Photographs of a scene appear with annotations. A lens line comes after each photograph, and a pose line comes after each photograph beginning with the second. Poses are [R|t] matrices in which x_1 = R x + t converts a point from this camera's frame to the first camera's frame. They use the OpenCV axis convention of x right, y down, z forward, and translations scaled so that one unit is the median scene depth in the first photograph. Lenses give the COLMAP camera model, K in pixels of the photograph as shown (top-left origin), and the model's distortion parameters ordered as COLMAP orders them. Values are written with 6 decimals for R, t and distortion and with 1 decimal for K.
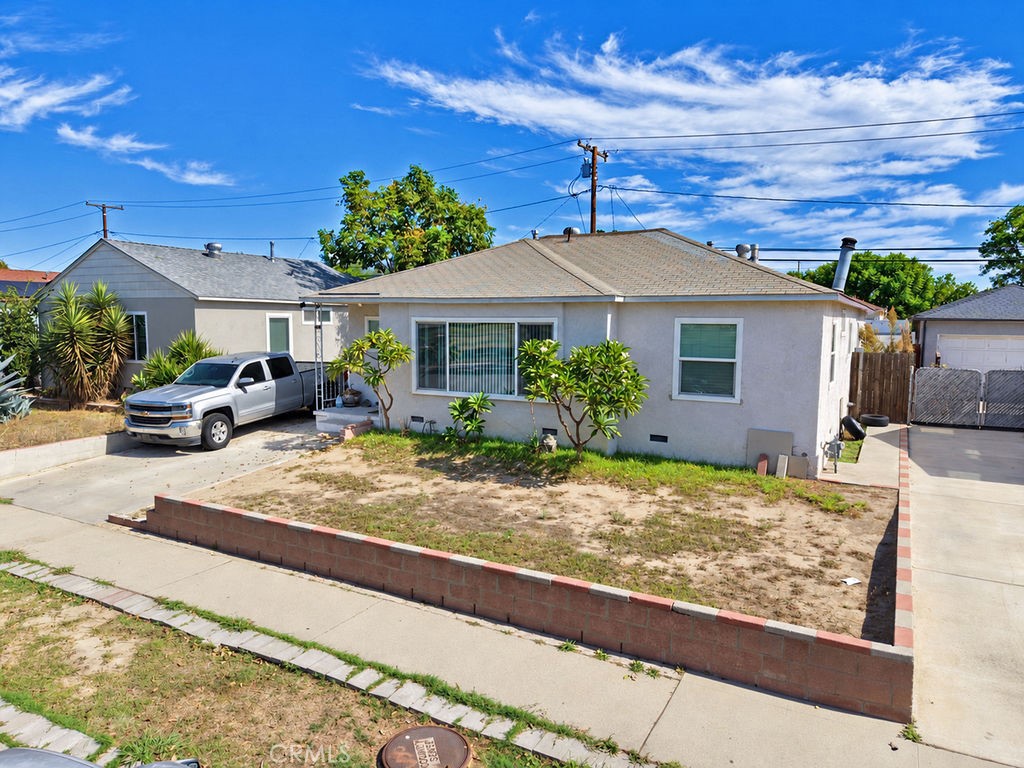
lens RADIAL K [[680.8, 0, 513.2], [0, 680.8, 389.5], [0, 0, 1]] dist [0.044199, -0.042319]
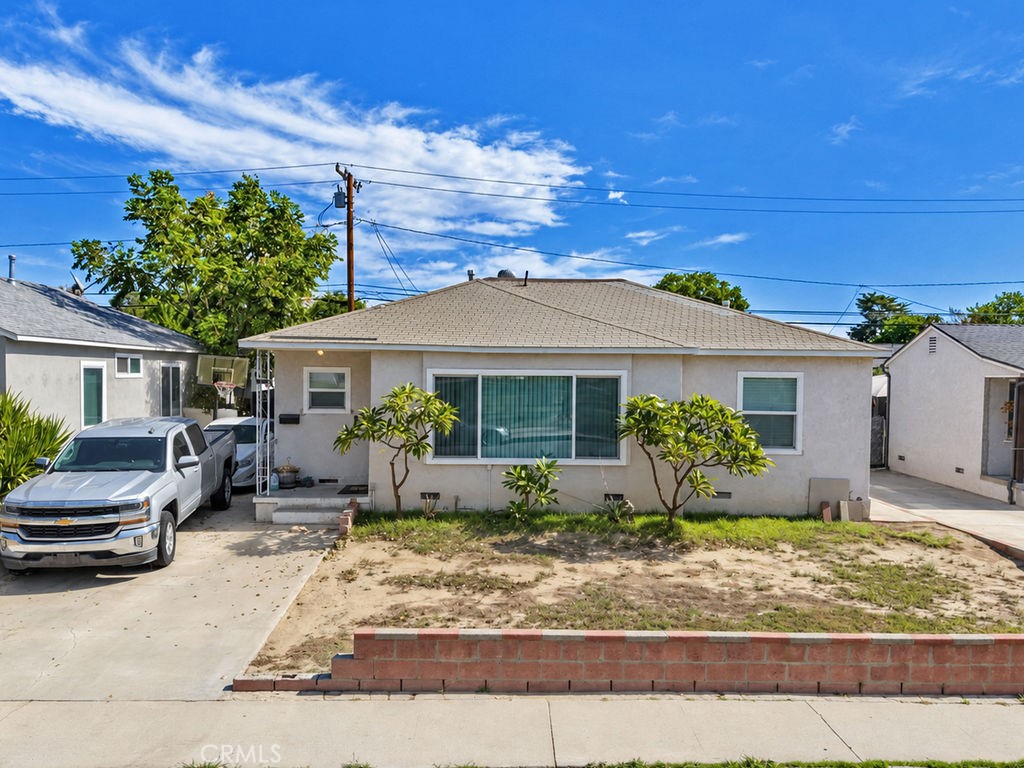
lens RADIAL K [[769.0, 0, 514.1], [0, 769.0, 374.5], [0, 0, 1]] dist [0.013710, -0.010790]
pose [[0.863806, 0.001644, 0.503821, -0.638929], [0.047446, 0.995285, -0.084595, -0.022273], [-0.501585, 0.096978, 0.859656, 0.203762]]
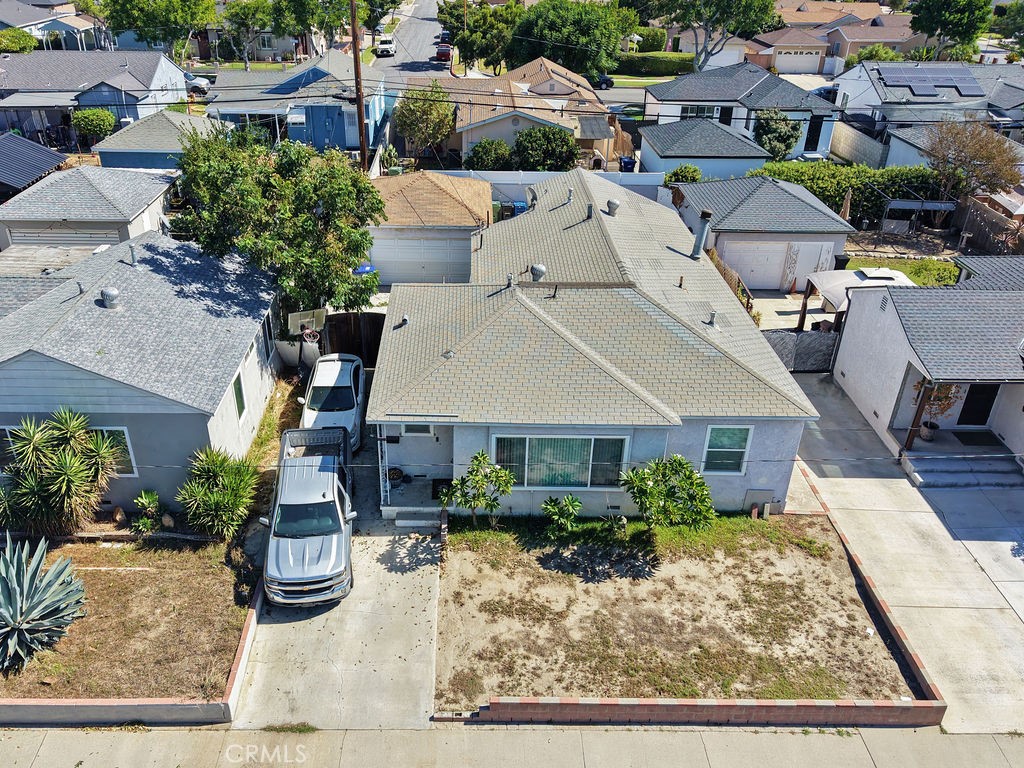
lens RADIAL K [[844.4, 0, 464.6], [0, 844.4, 341.1], [0, 0, 1]] dist [0.017430, -0.020541]
pose [[0.877199, -0.214203, 0.429695, -0.969412], [0.045595, 0.928083, 0.369571, -0.996365], [-0.477956, -0.304596, 0.823881, -0.166694]]
